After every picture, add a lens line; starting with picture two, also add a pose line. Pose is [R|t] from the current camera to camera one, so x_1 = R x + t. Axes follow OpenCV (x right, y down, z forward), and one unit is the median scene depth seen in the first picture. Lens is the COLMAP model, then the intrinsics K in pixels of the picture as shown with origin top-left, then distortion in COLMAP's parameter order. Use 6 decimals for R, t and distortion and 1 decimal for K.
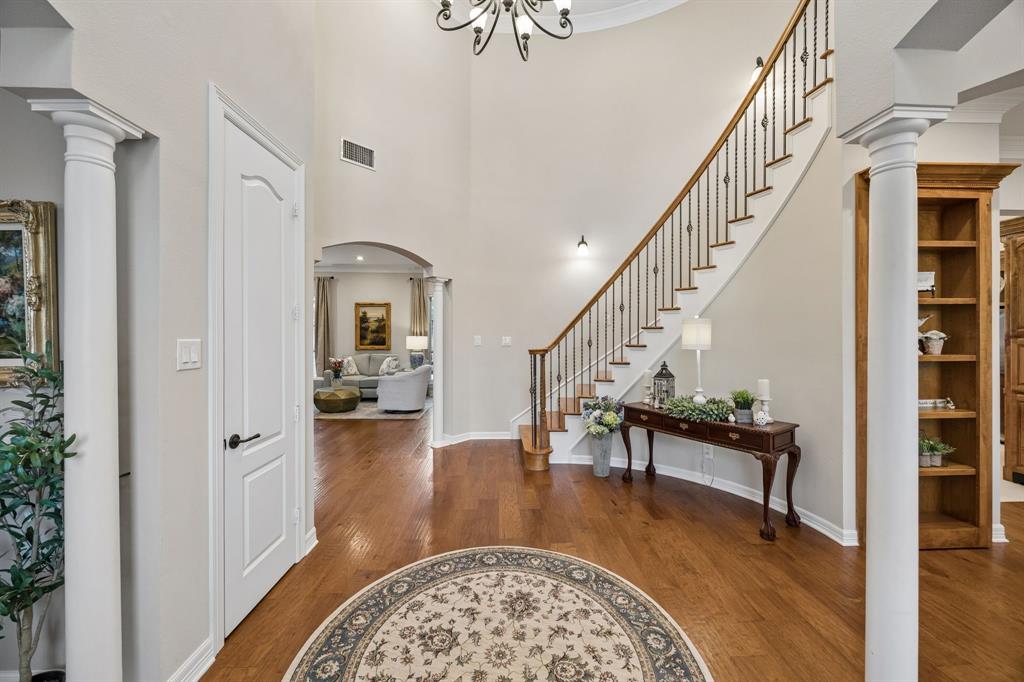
lens RADIAL K [[401.9, 0, 512.3], [0, 401.9, 332.7], [0, 0, 1]] dist [-0.001091, 0.000377]
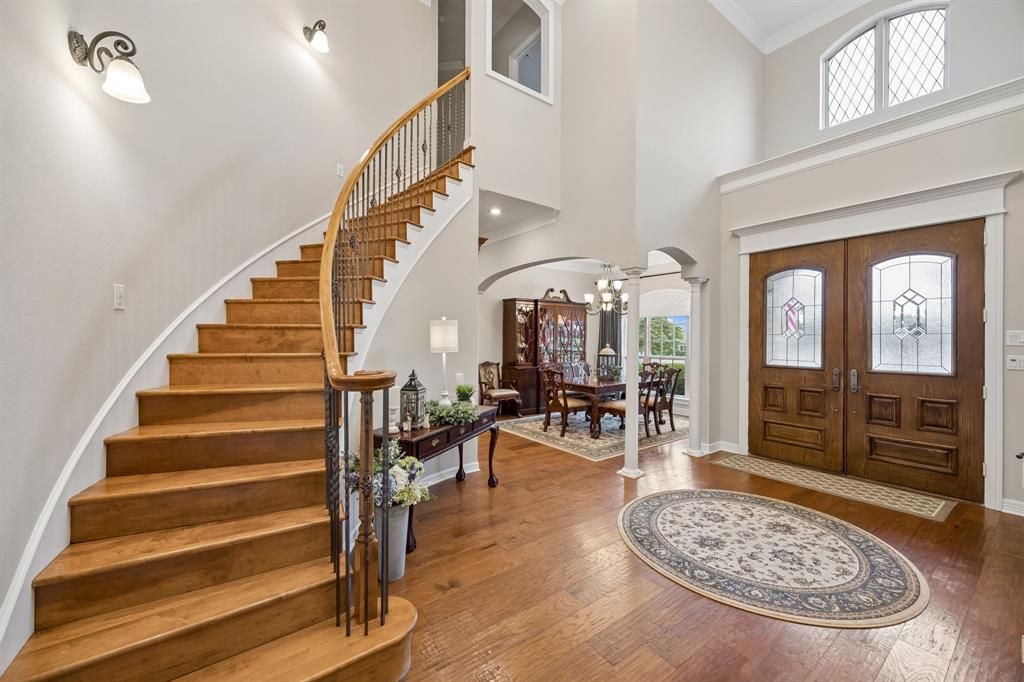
lens RADIAL K [[401.9, 0, 511.0], [0, 401.9, 340.8], [0, 0, 1]] dist [-0.001091, 0.000377]
pose [[-0.567172, -0.011198, 0.823523, -0.686572], [-0.004547, 0.999935, 0.010466, 0.005891], [-0.823587, 0.002191, -0.567186, 2.276789]]
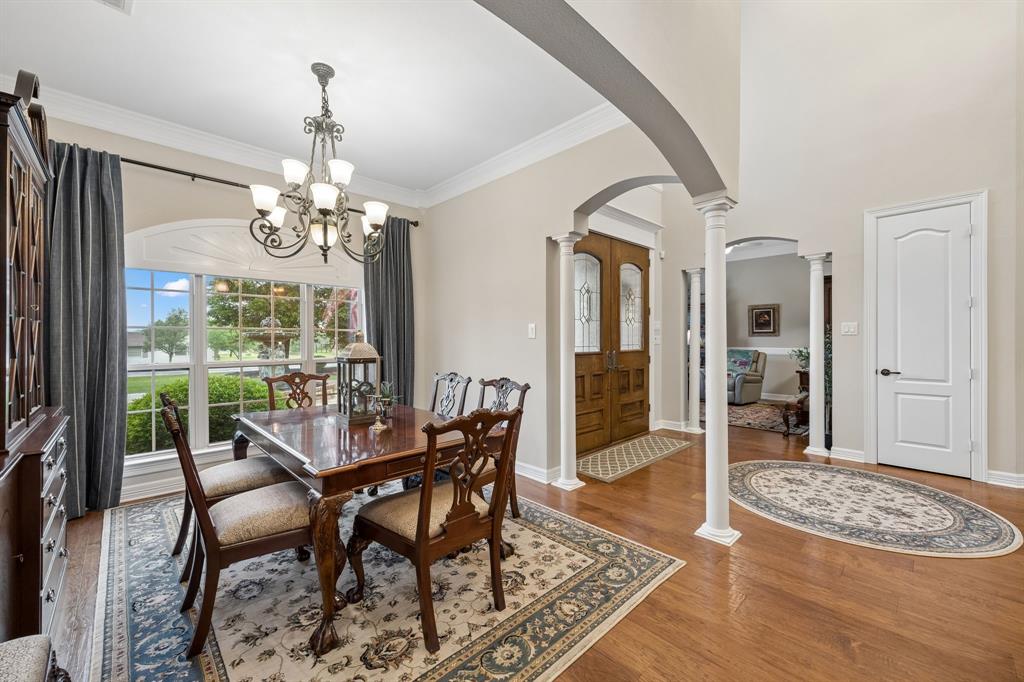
lens RADIAL K [[401.9, 0, 520.3], [0, 401.9, 340.9], [0, 0, 1]] dist [-0.001091, 0.000377]
pose [[-0.743668, 0.008920, -0.668489, 1.880649], [0.003164, 0.999947, 0.009823, 0.075063], [0.668542, 0.005190, -0.743657, 1.162136]]
